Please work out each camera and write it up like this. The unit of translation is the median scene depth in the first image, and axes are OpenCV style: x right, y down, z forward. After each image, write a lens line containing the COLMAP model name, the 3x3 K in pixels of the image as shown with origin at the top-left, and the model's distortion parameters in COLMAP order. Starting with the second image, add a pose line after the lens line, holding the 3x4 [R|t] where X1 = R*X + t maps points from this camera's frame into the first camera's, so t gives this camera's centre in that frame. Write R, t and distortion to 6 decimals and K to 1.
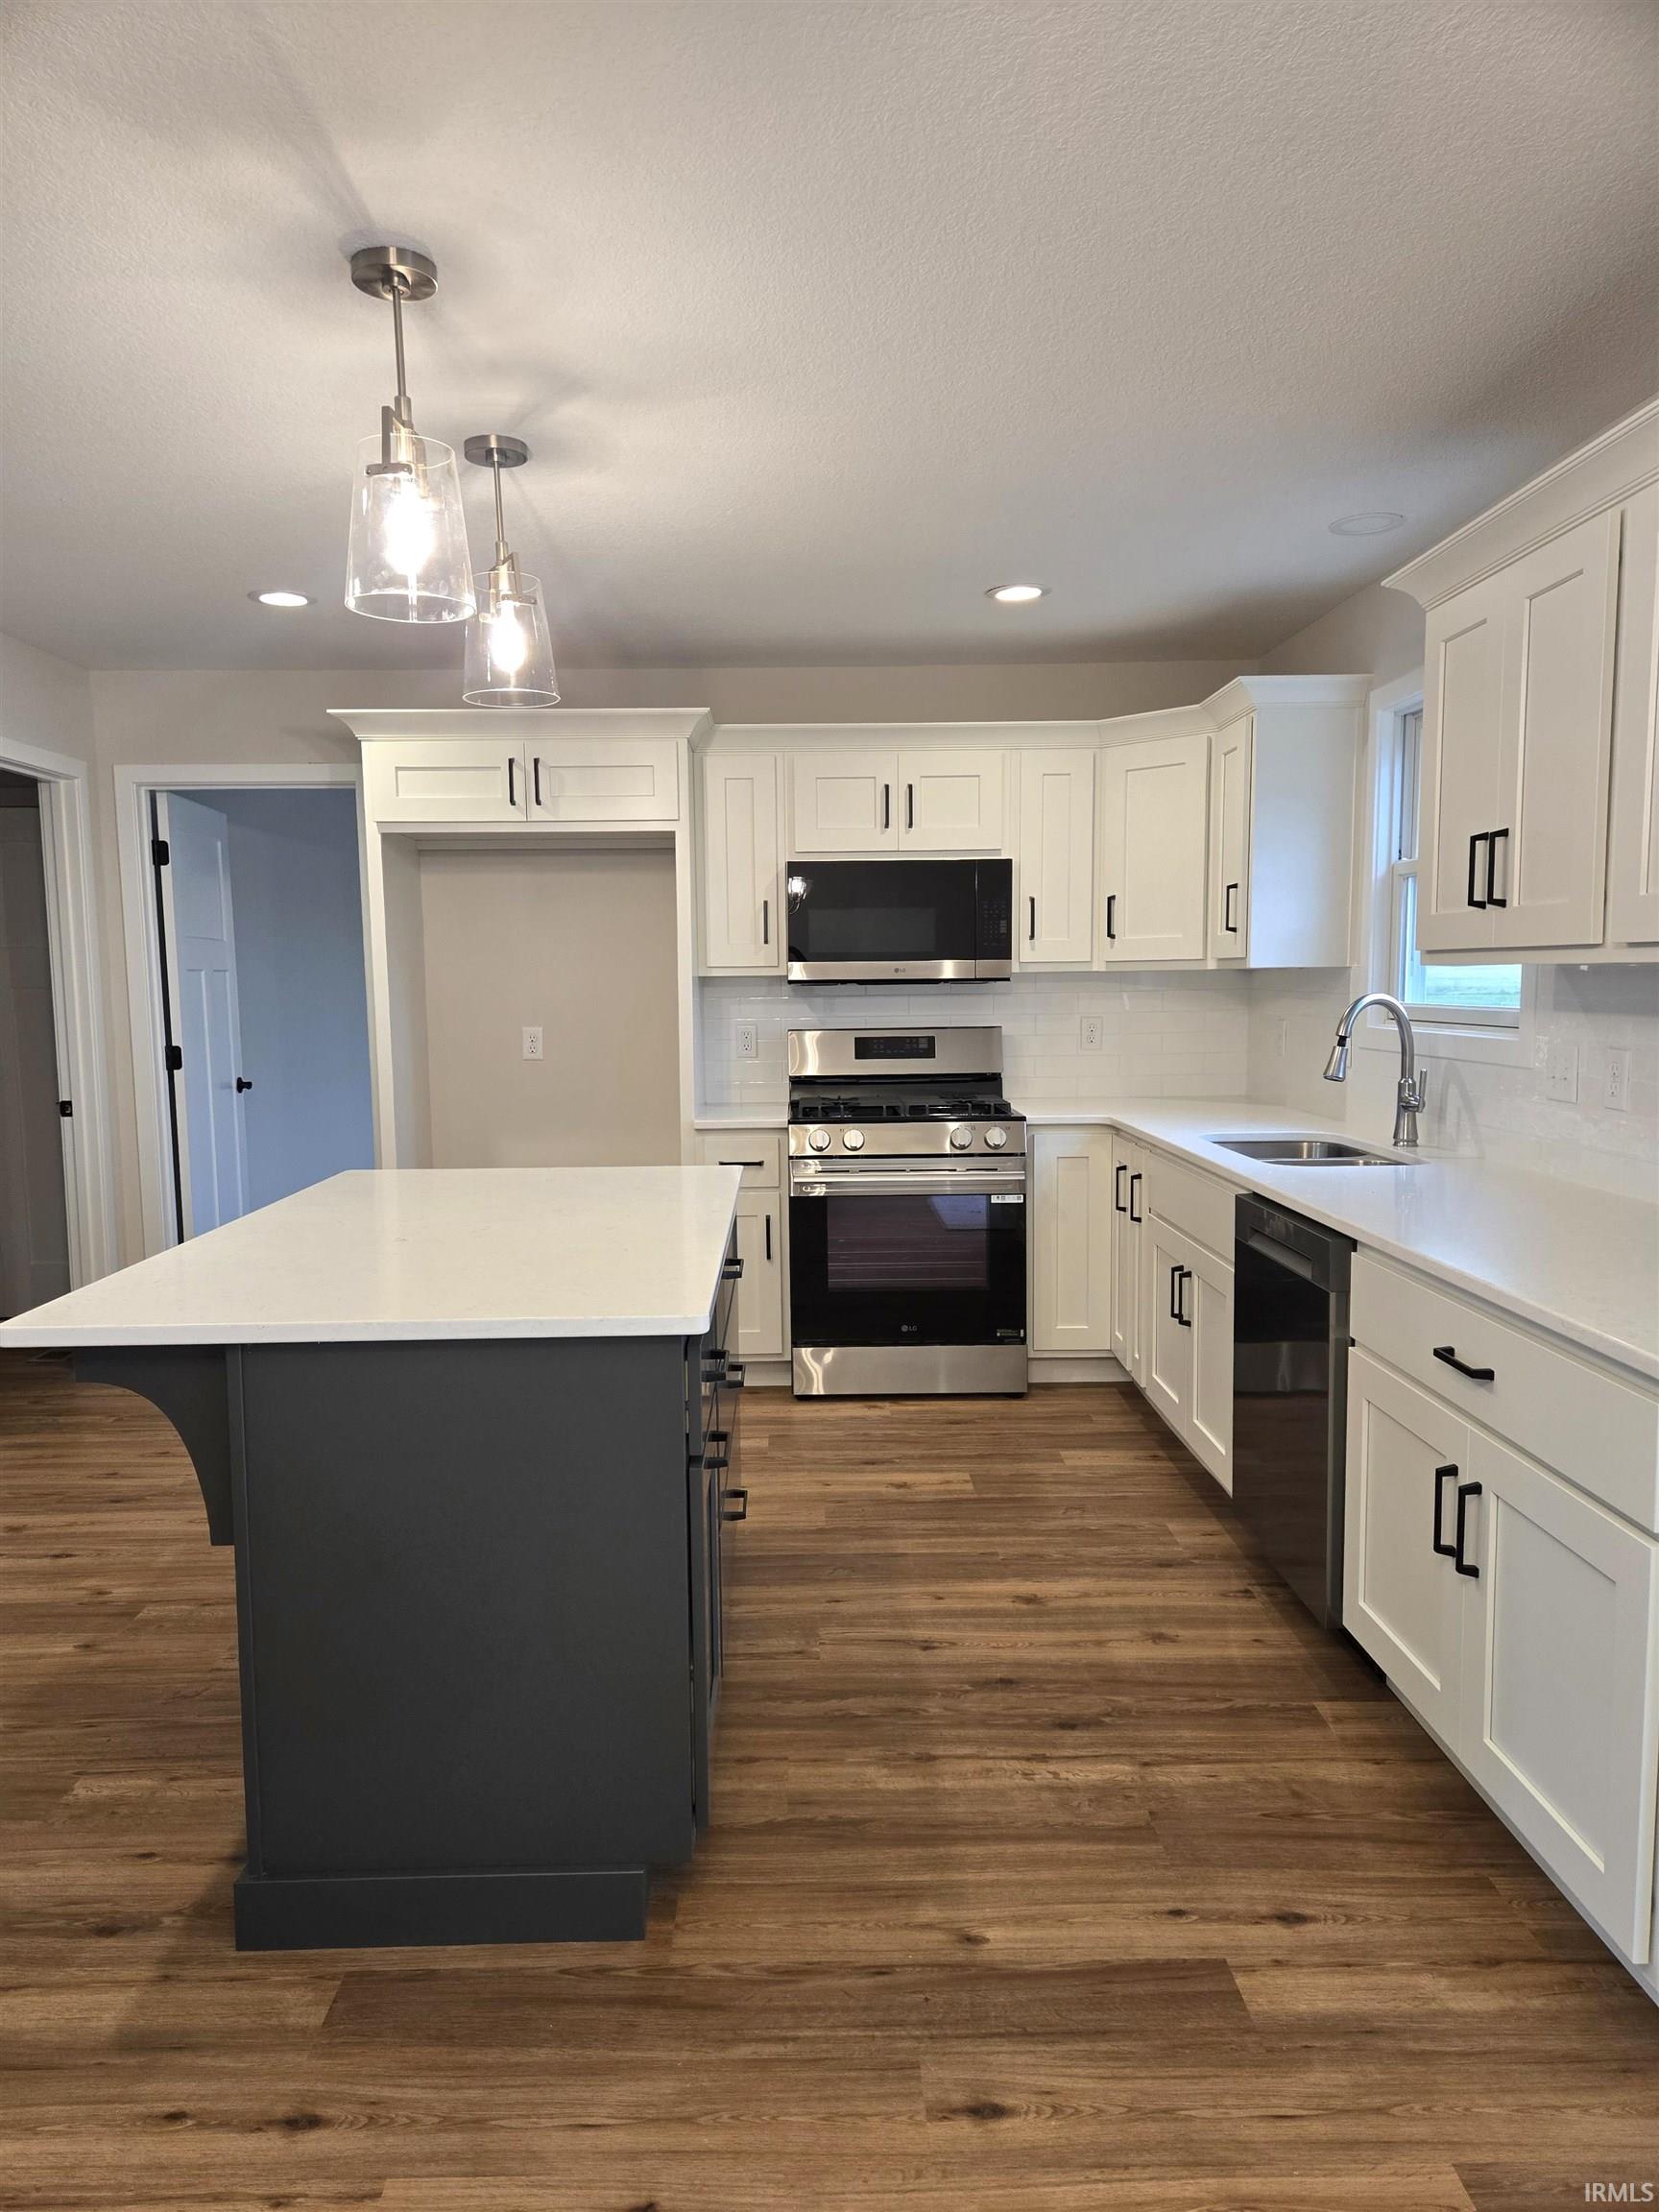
lens RADIAL K [[1466.4, 0, 834.4], [0, 1466.4, 1125.8], [0, 0, 1]] dist [0.064808, -0.054427]
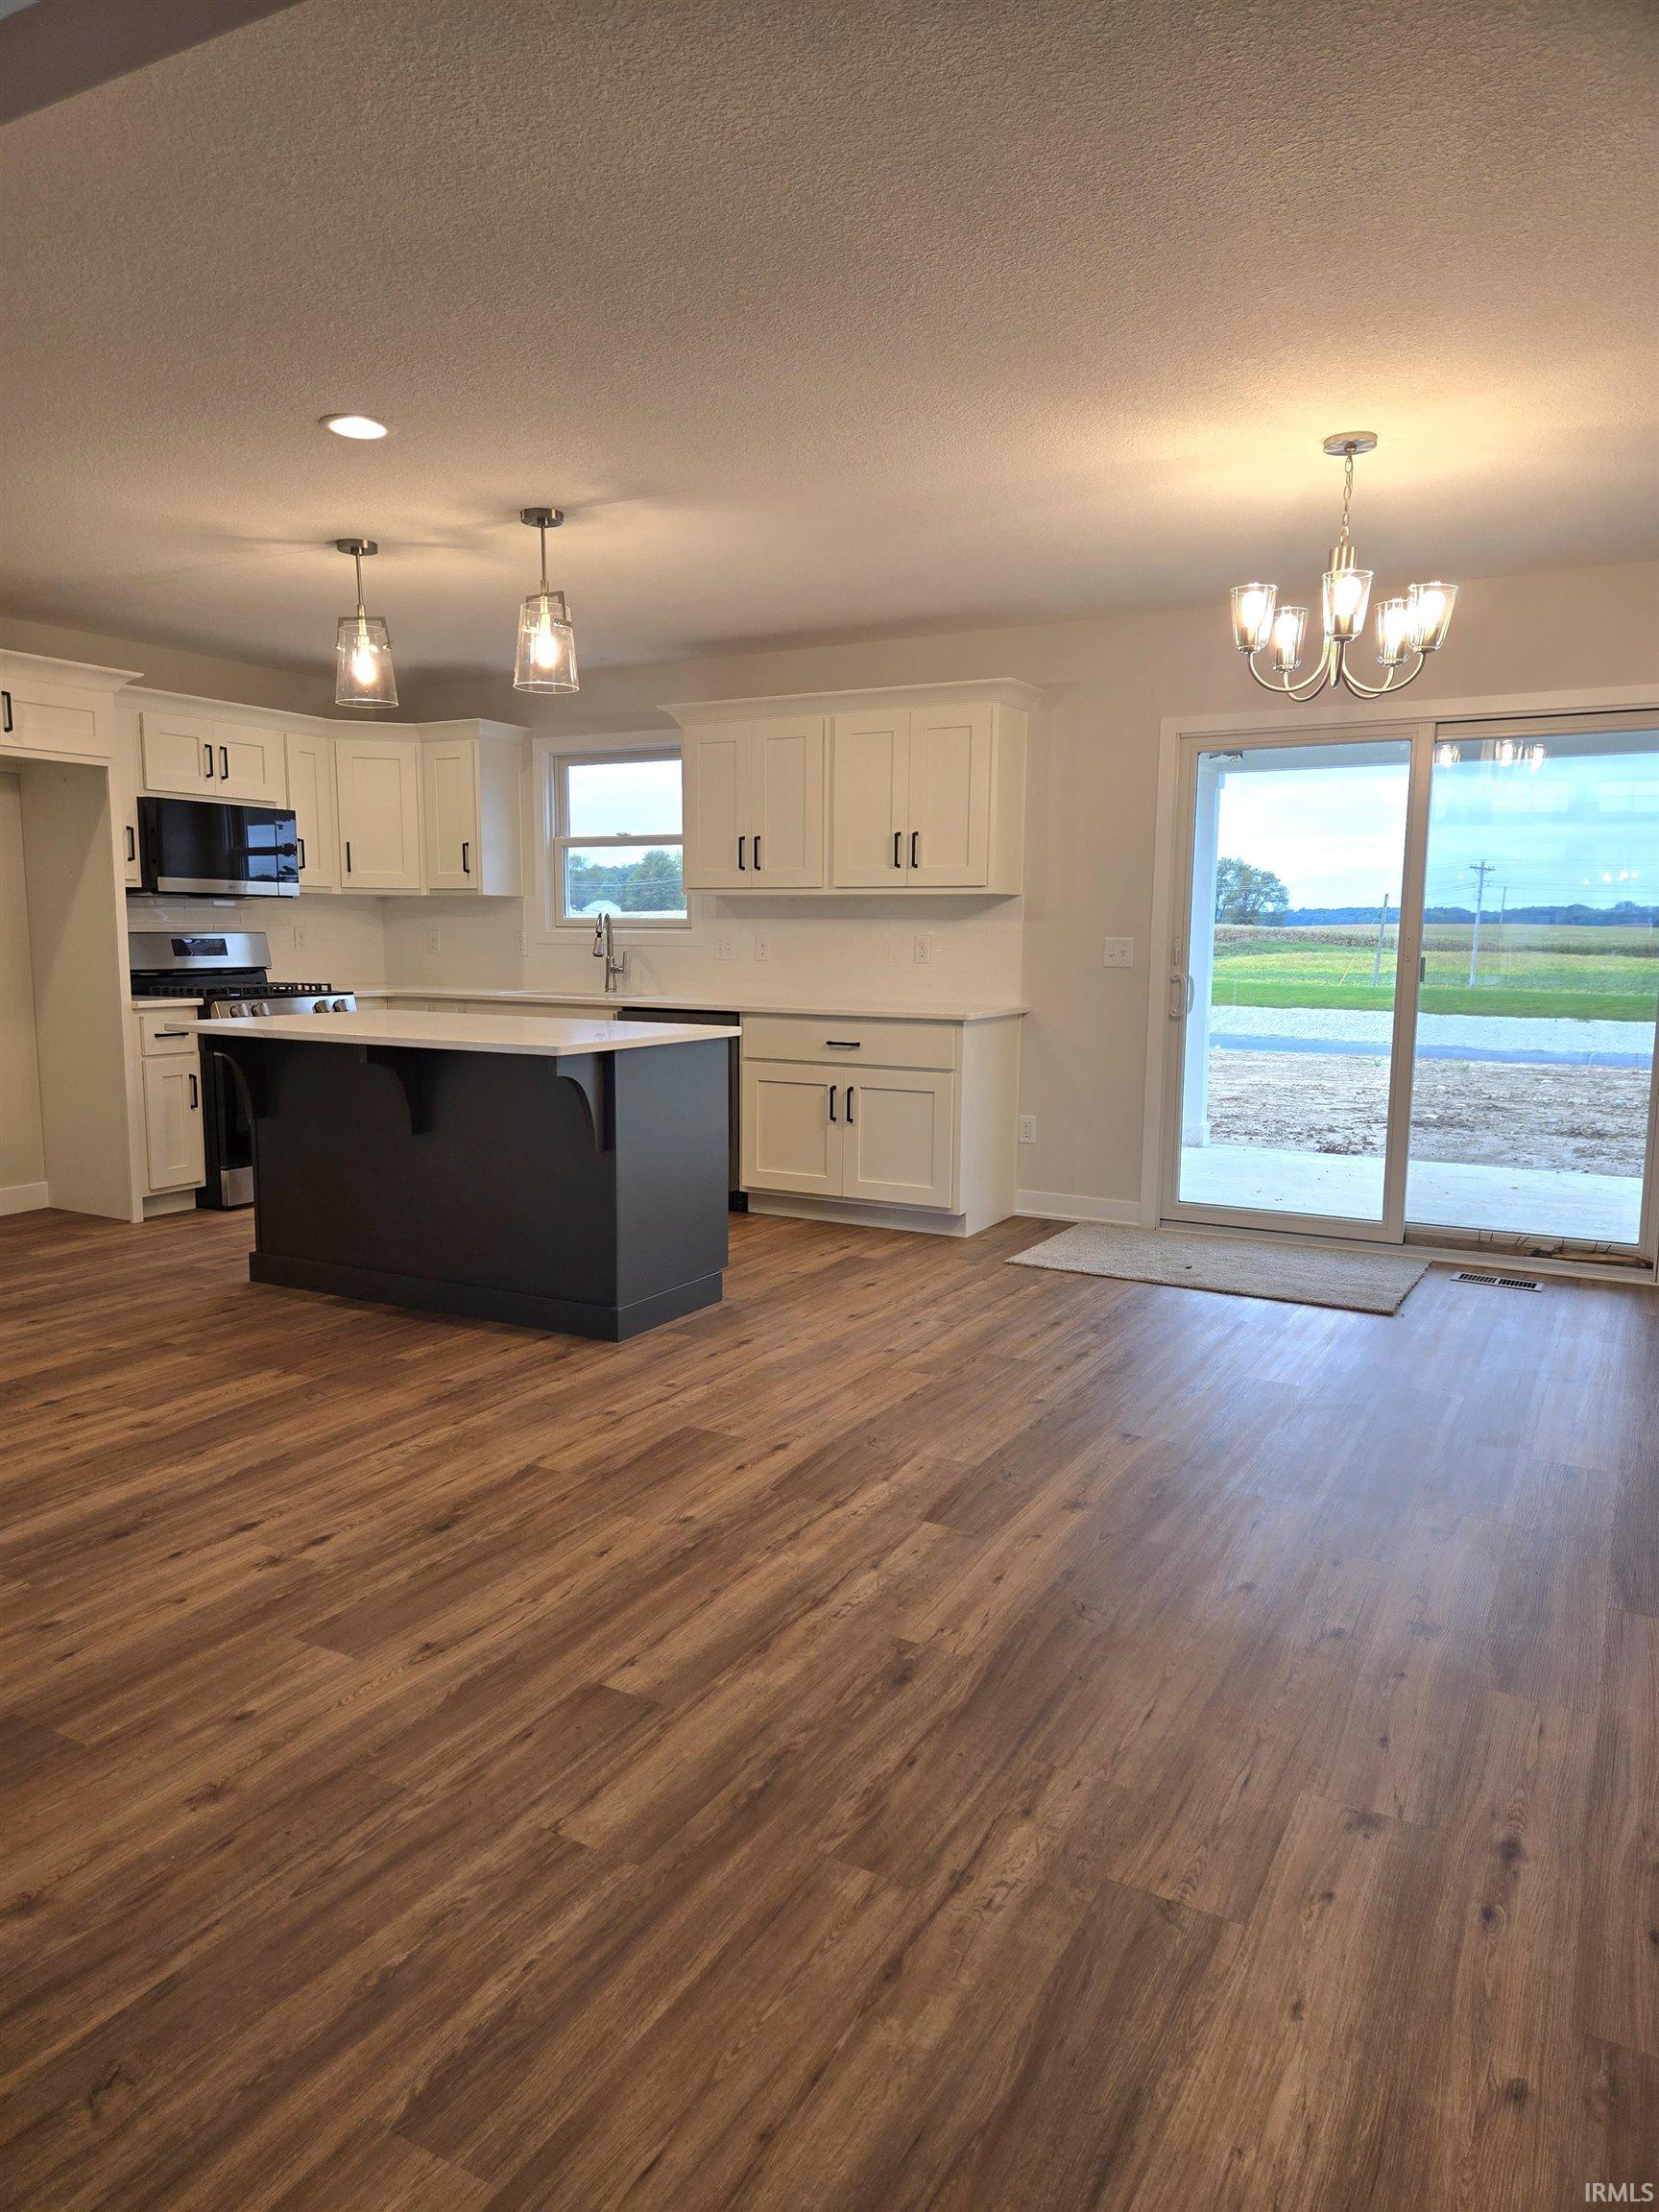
lens RADIAL K [[1466.4, 0, 818.1], [0, 1466.4, 1113.2], [0, 0, 1]] dist [0.064808, -0.054427]
pose [[0.492608, -0.094762, 0.865077, -1.407708], [0.078564, 0.994837, 0.064239, 0.086026], [-0.866698, 0.036319, 0.497510, -0.194581]]
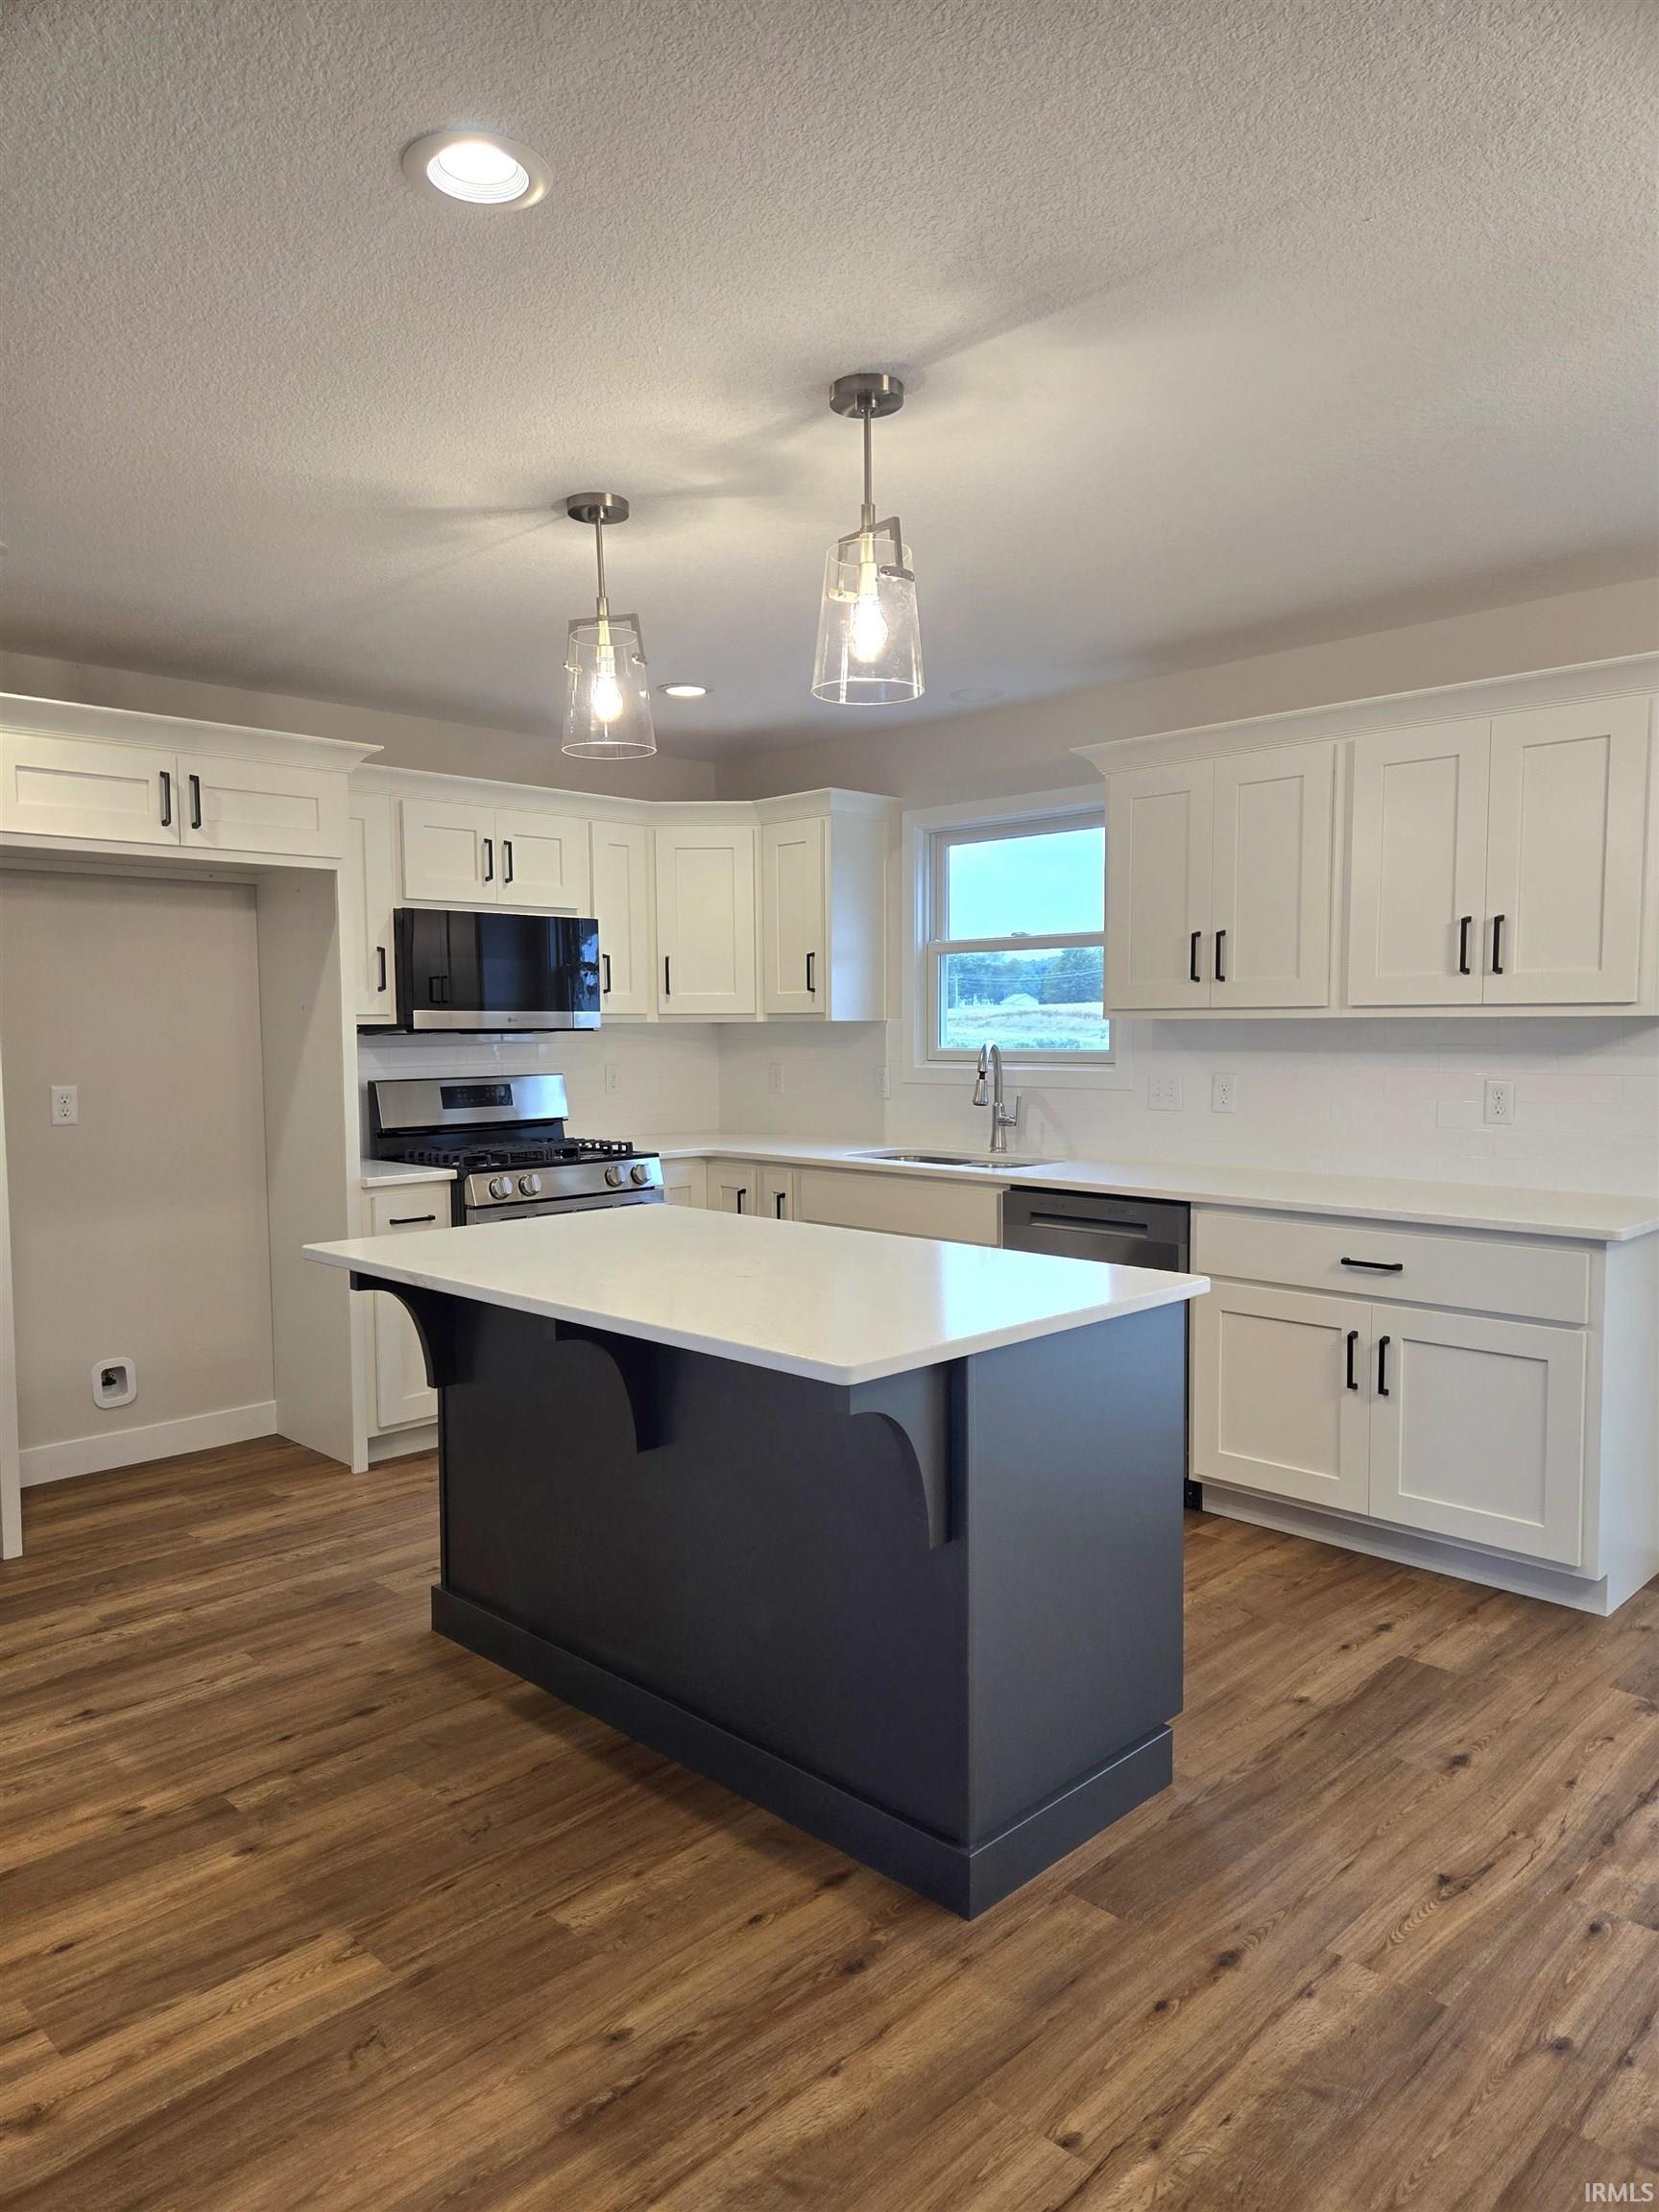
lens RADIAL K [[1466.4, 0, 806.0], [0, 1466.4, 1115.9], [0, 0, 1]] dist [0.064808, -0.054427]
pose [[0.720412, -0.039137, 0.692441, -0.840928], [0.071223, 0.997303, -0.017732, -0.009545], [-0.689880, 0.062092, 0.721256, 0.192691]]
